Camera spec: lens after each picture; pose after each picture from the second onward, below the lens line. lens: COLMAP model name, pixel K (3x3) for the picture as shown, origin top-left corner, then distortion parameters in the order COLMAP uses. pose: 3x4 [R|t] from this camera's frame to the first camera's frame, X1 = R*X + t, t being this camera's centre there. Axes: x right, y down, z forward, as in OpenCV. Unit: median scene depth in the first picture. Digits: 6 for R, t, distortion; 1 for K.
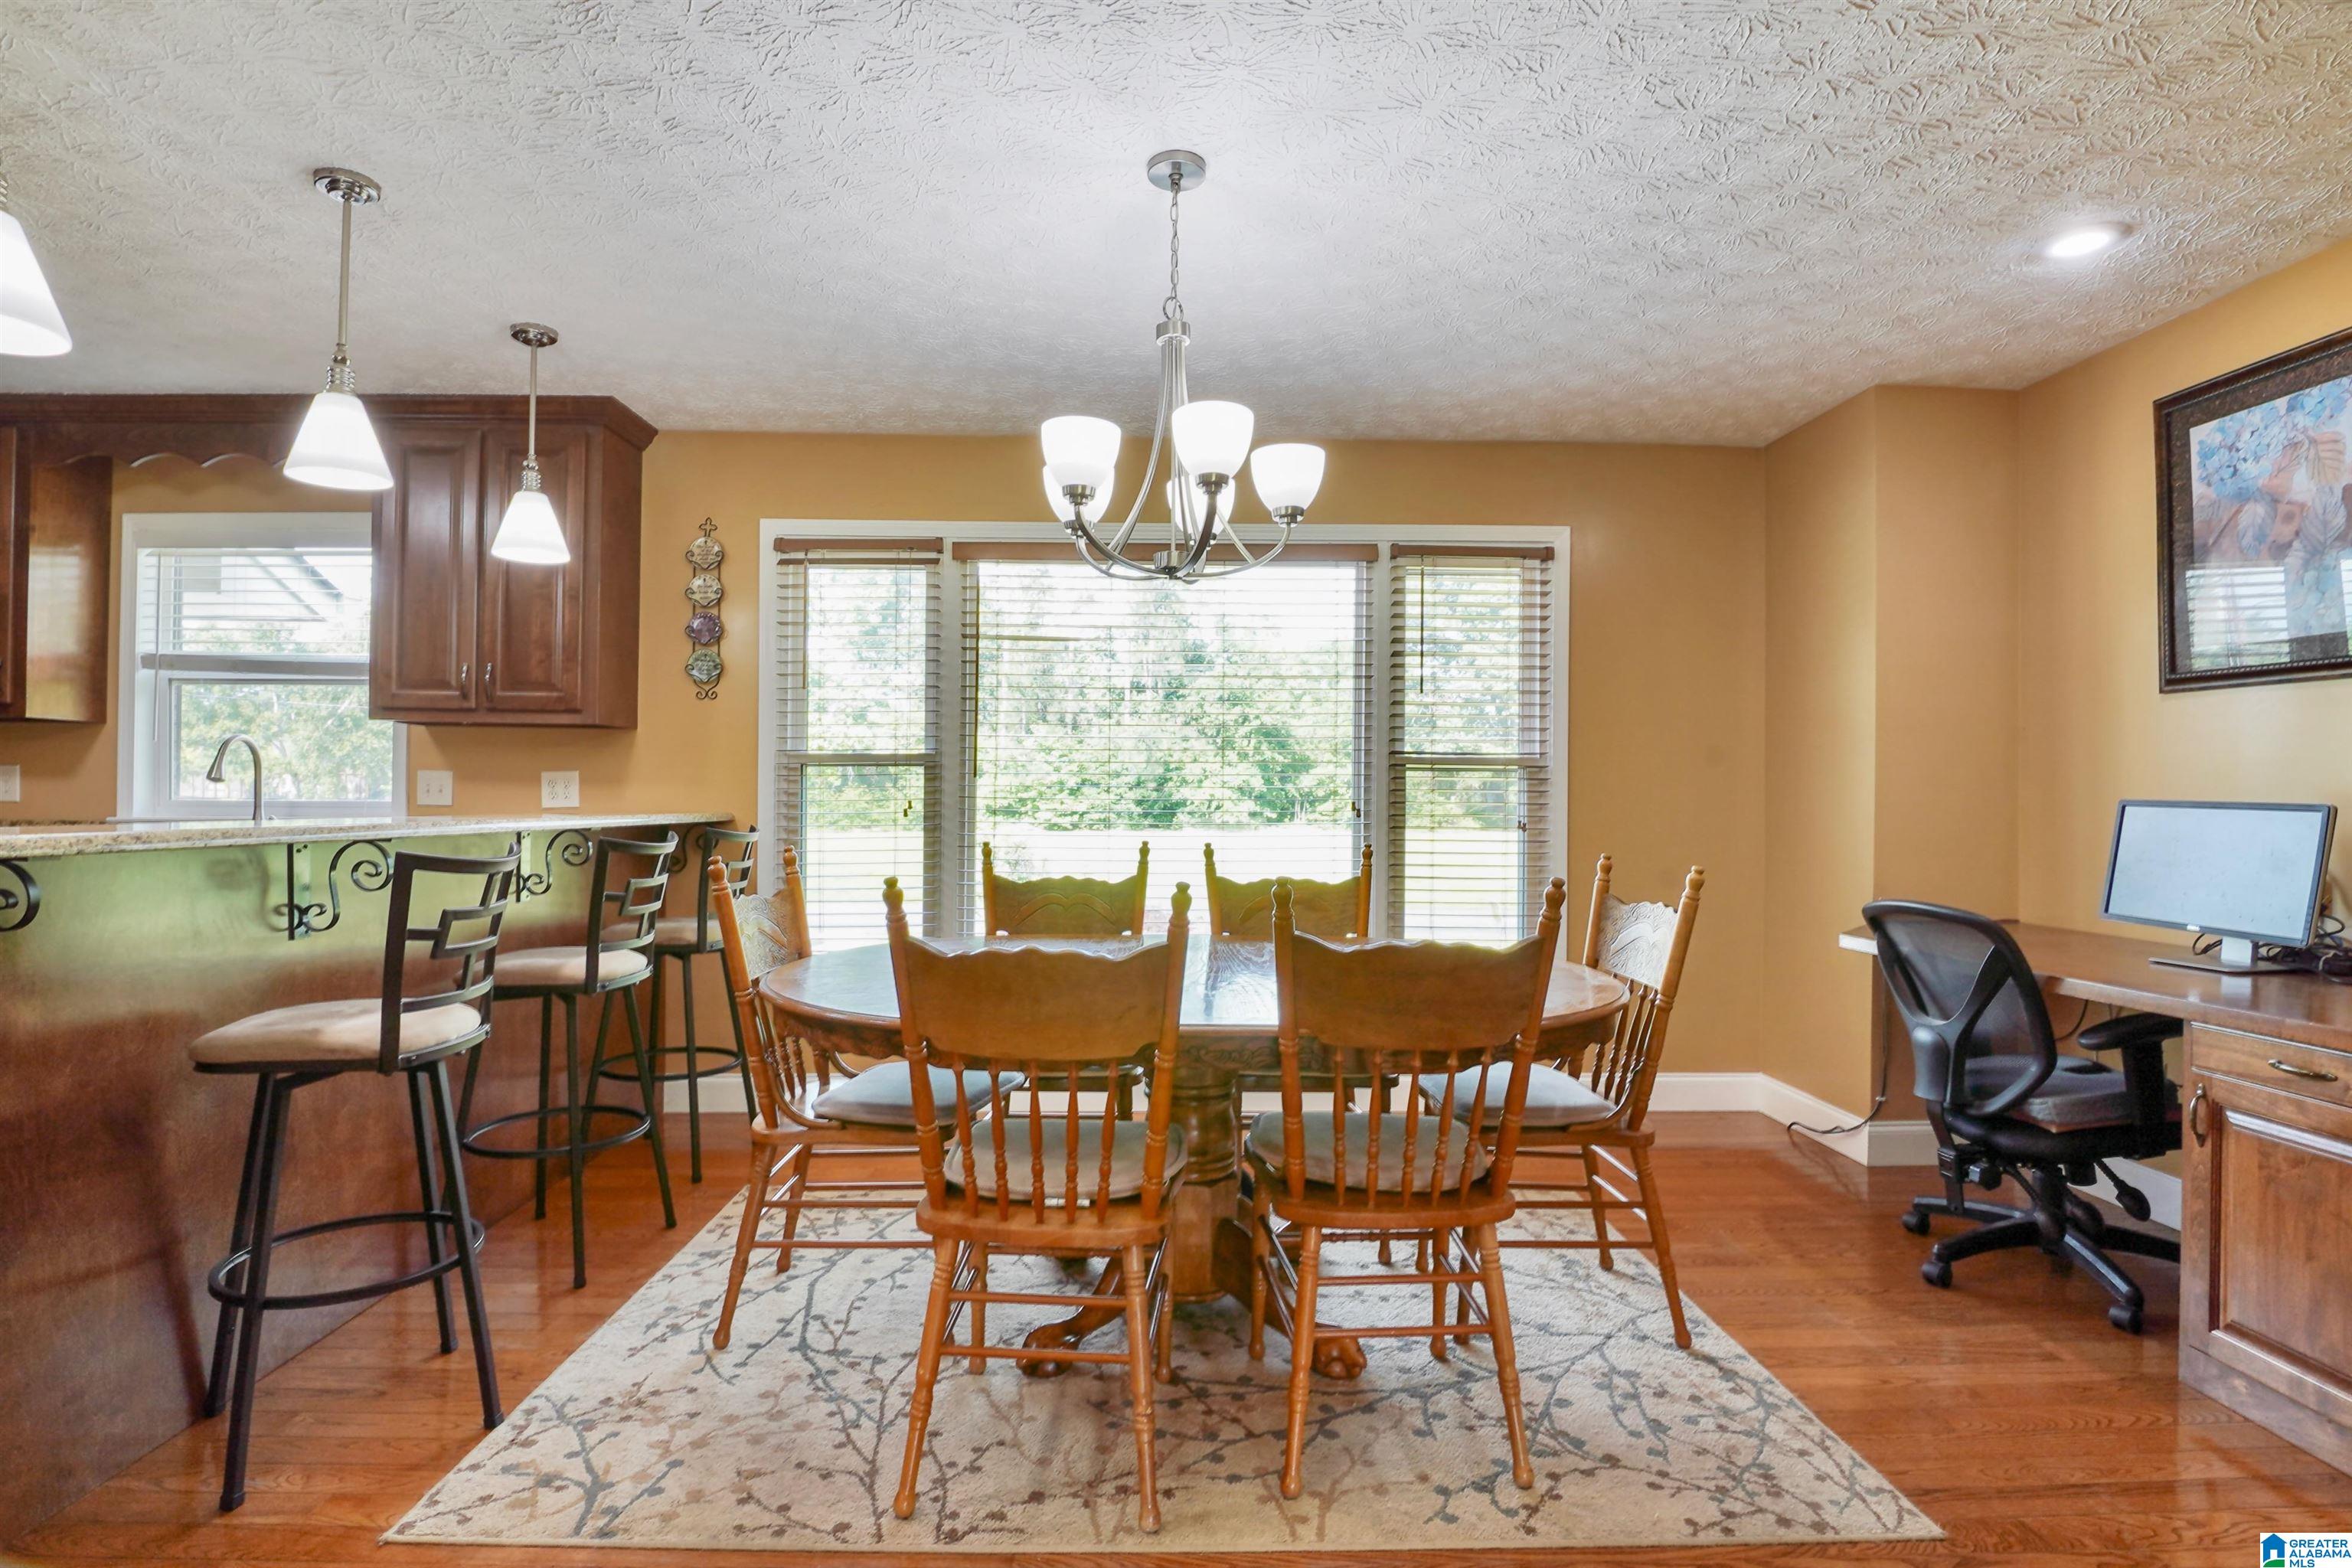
lens RADIAL K [[1151.1, 0, 1159.3], [0, 1151.1, 800.4], [0, 0, 1]] dist [-0.016891, -0.002260]
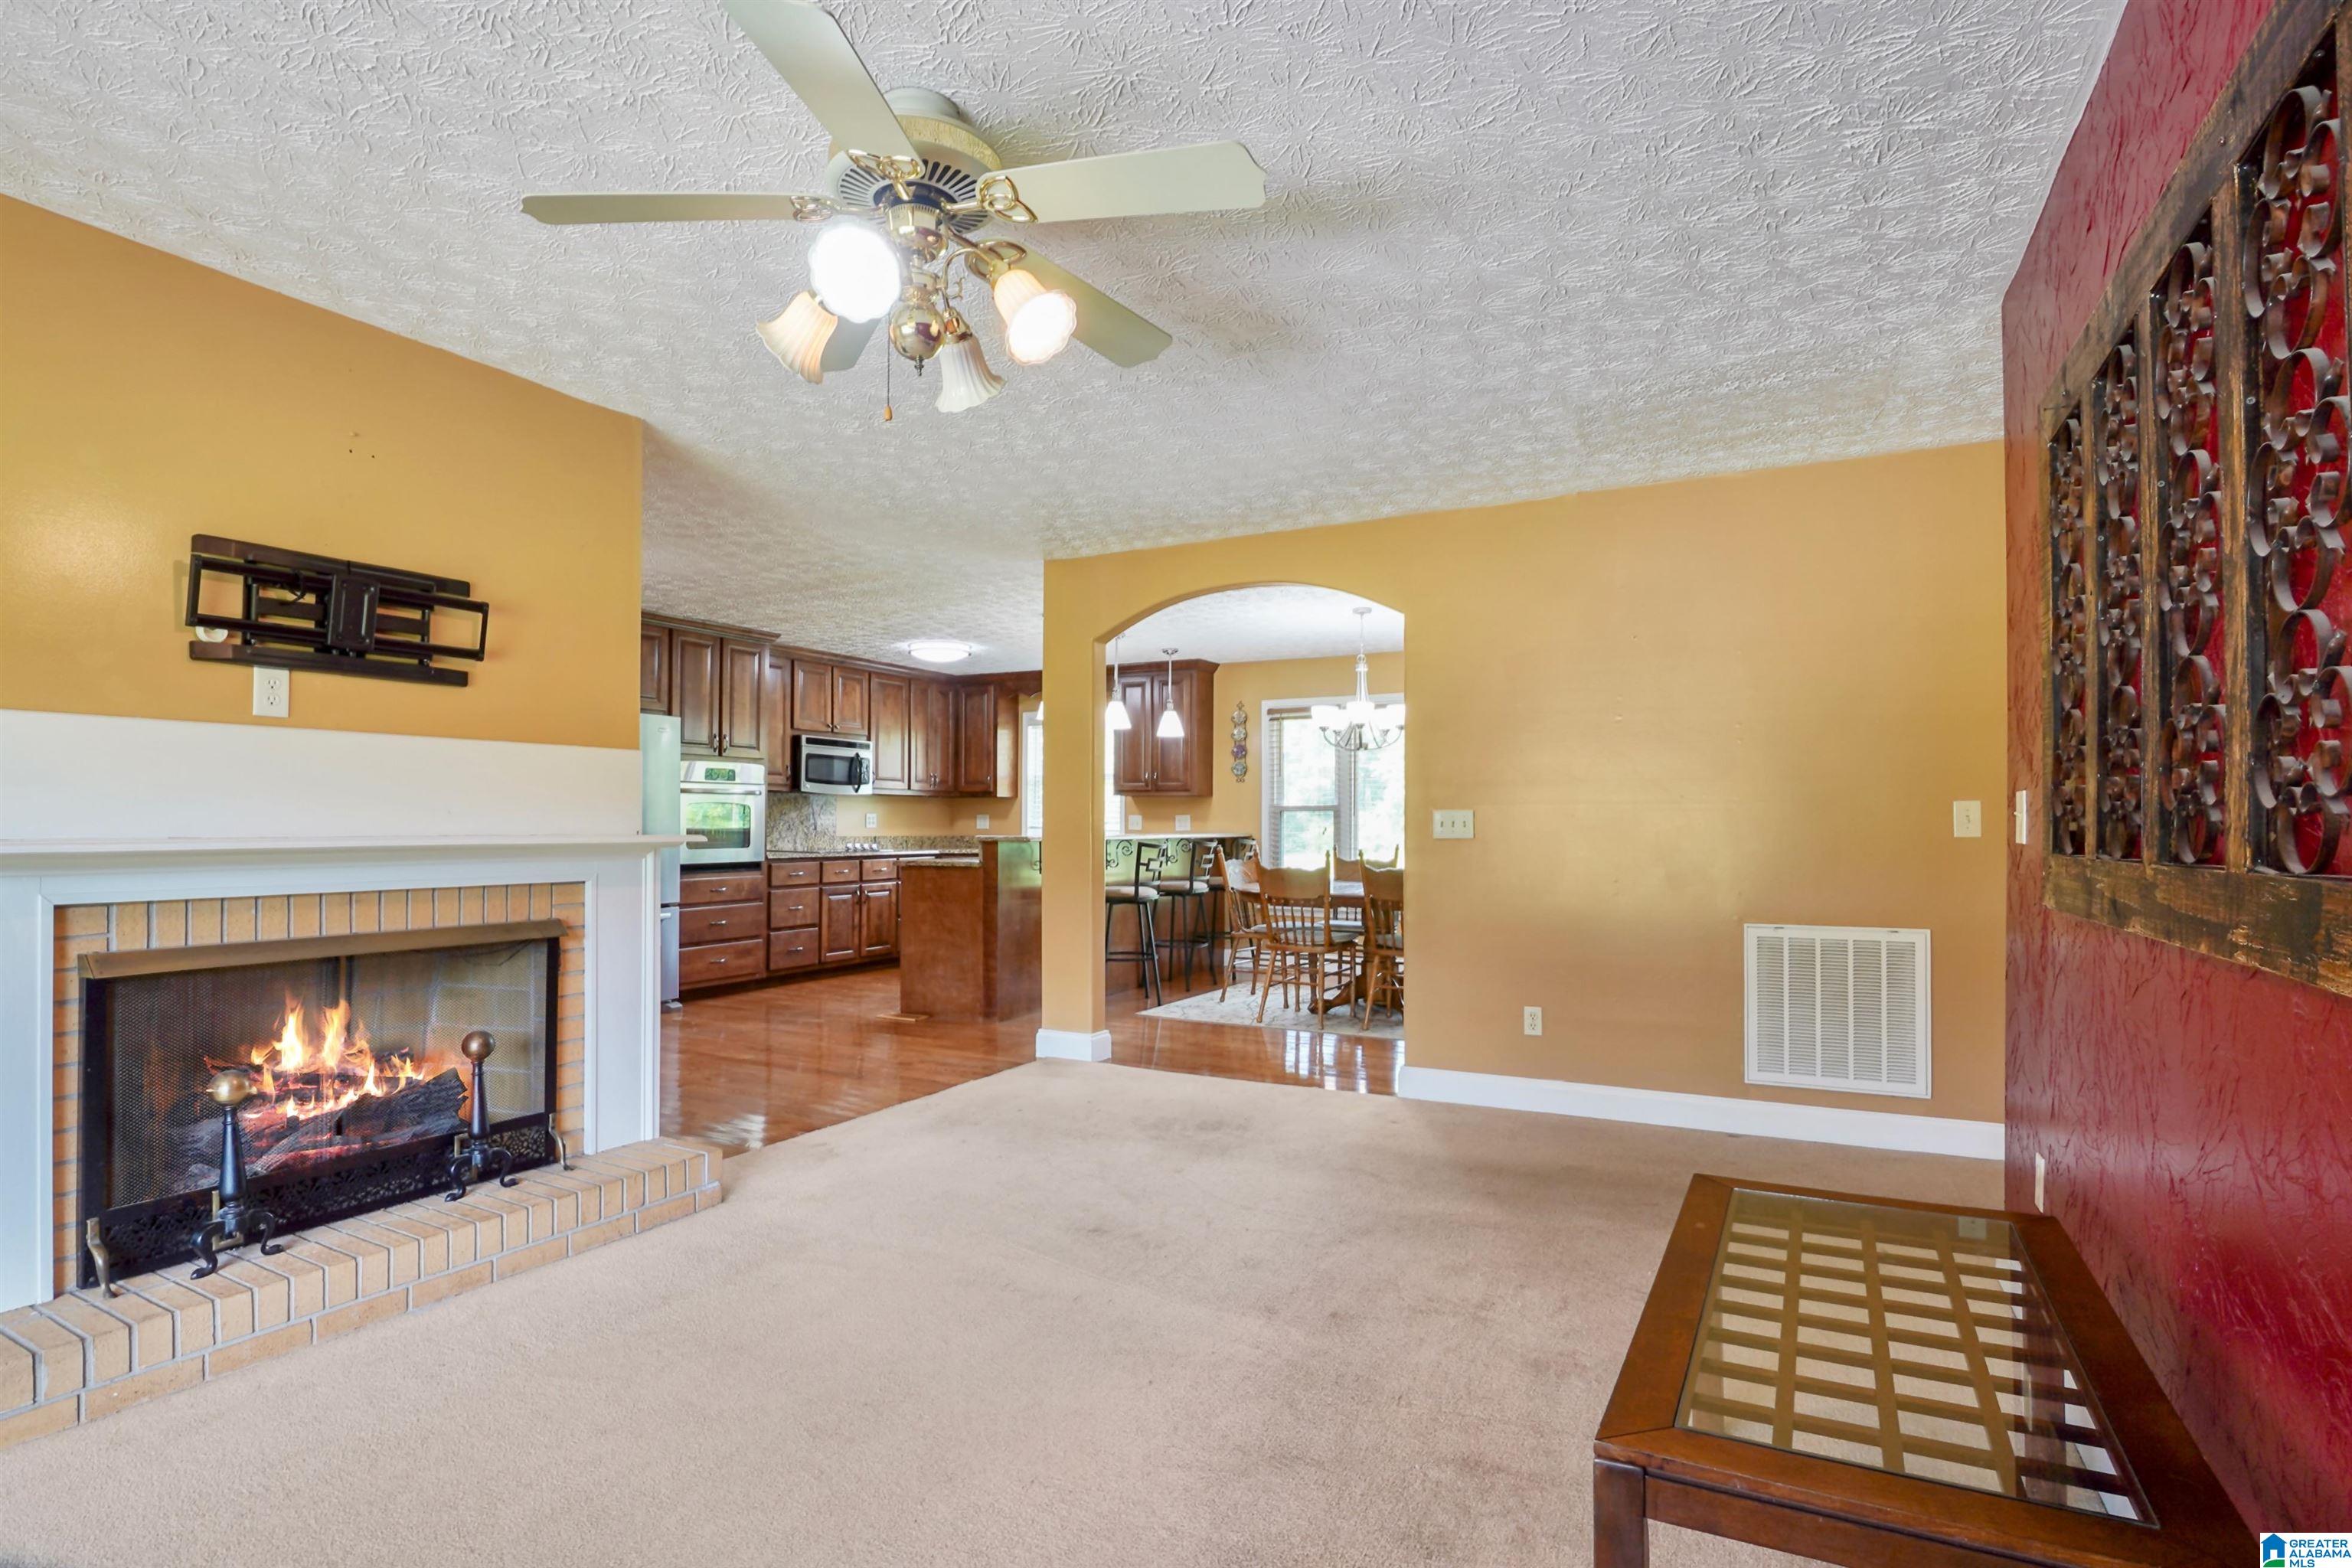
lens RADIAL K [[1151.1, 0, 1163.8], [0, 1151.1, 813.7], [0, 0, 1]] dist [-0.016891, -0.002260]
pose [[0.871655, -0.009704, -0.490023, 0.615491], [0.003976, 0.999911, -0.012729, 0.000714], [0.490103, 0.009147, 0.871616, -1.102740]]
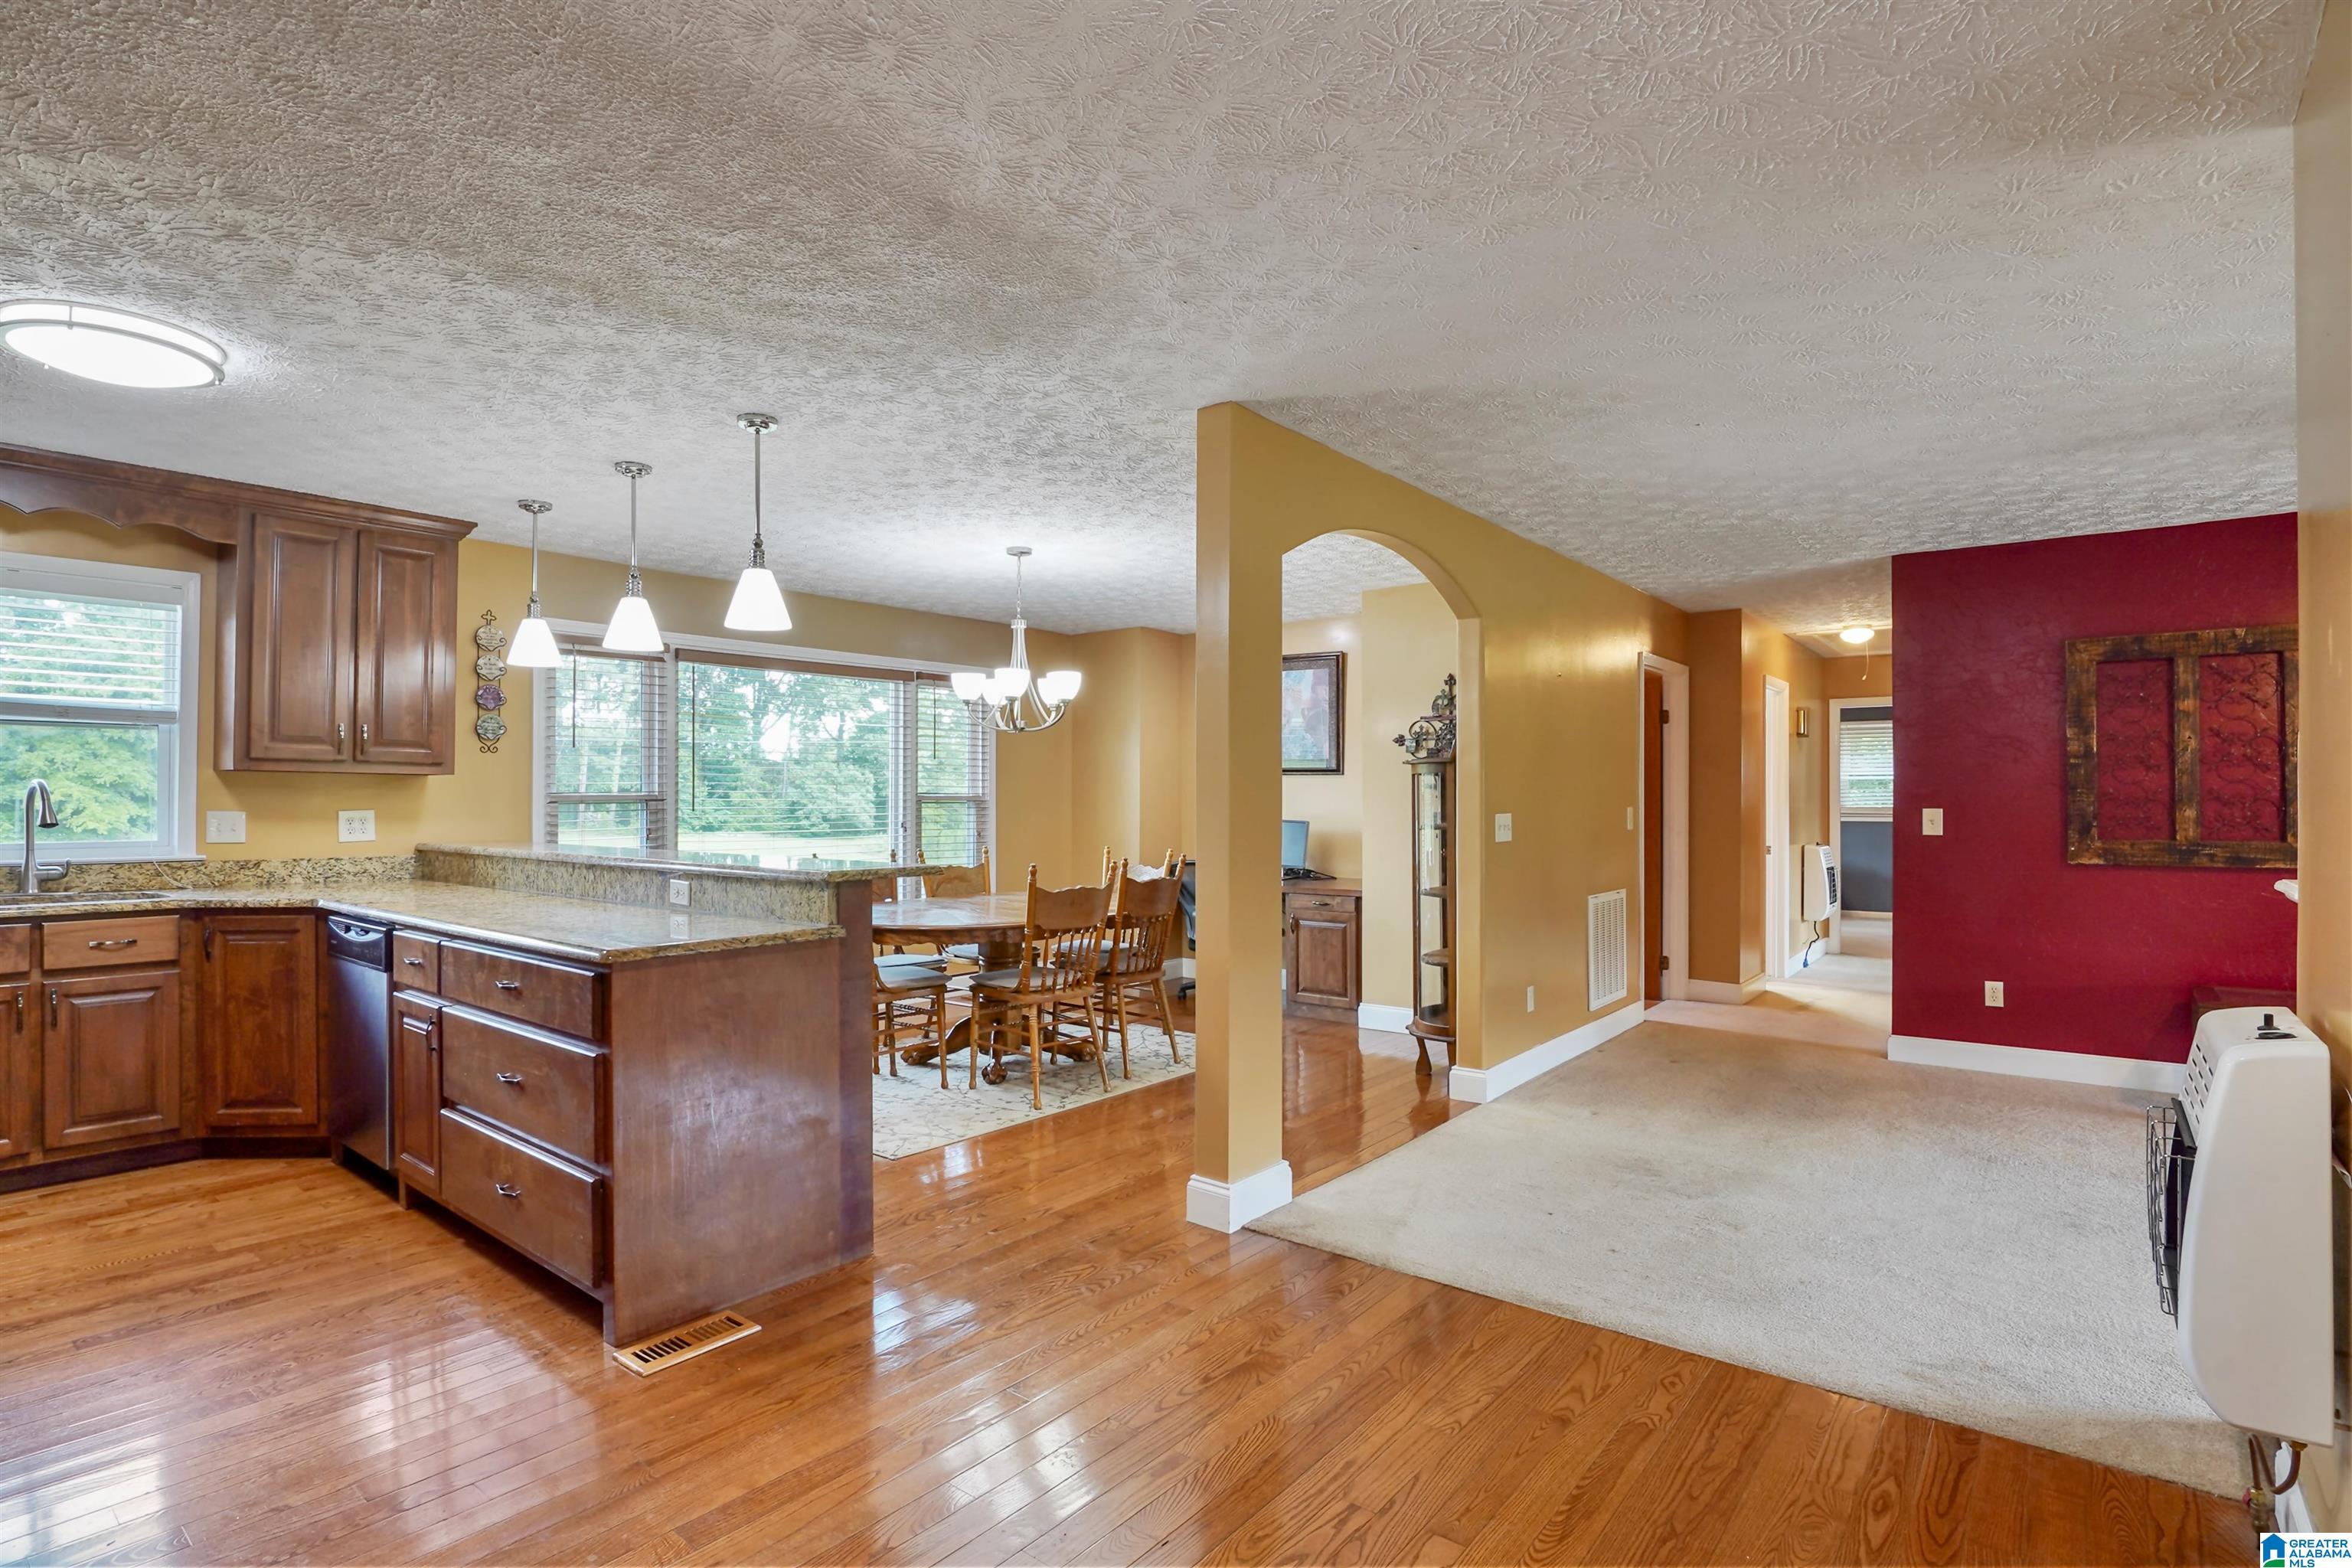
lens RADIAL K [[1151.1, 0, 1176.1], [0, 1151.1, 783.4], [0, 0, 1]] dist [-0.016891, -0.002260]
pose [[0.638643, 0.005806, 0.769481, -0.946576], [0.003105, 0.999944, -0.010121, -0.040932], [-0.769497, 0.008853, 0.638590, -0.427159]]
